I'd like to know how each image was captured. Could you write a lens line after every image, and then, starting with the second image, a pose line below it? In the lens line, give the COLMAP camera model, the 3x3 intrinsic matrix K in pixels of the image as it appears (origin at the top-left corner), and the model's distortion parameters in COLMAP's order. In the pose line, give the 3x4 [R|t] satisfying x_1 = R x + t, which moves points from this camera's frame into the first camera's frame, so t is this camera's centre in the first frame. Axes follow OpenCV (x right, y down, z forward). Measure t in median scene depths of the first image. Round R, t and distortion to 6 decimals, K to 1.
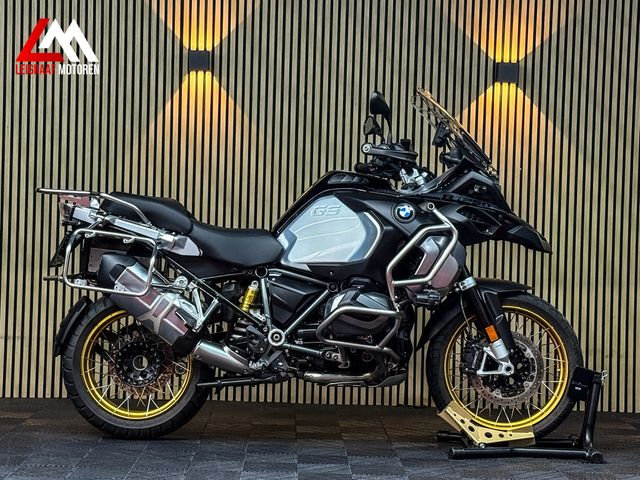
lens RADIAL K [[1353.9, 0, 321.3], [0, 1353.9, 243.3], [0, 0, 1]] dist [0.118817, 0.324508]
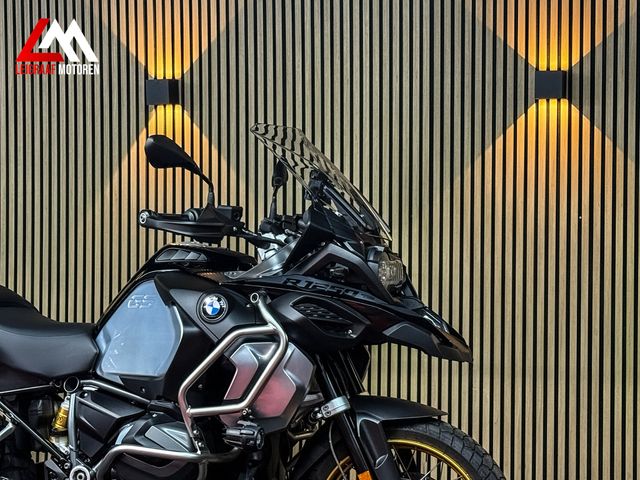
lens RADIAL K [[1353.9, 0, 321.3], [0, 1353.9, 243.3], [0, 0, 1]] dist [0.118817, 0.324508]
pose [[0.938910, -0.016964, -0.343745, 0.336720], [0.014900, 0.999852, -0.008644, -0.046818], [0.343841, 0.002994, 0.939023, 0.355307]]
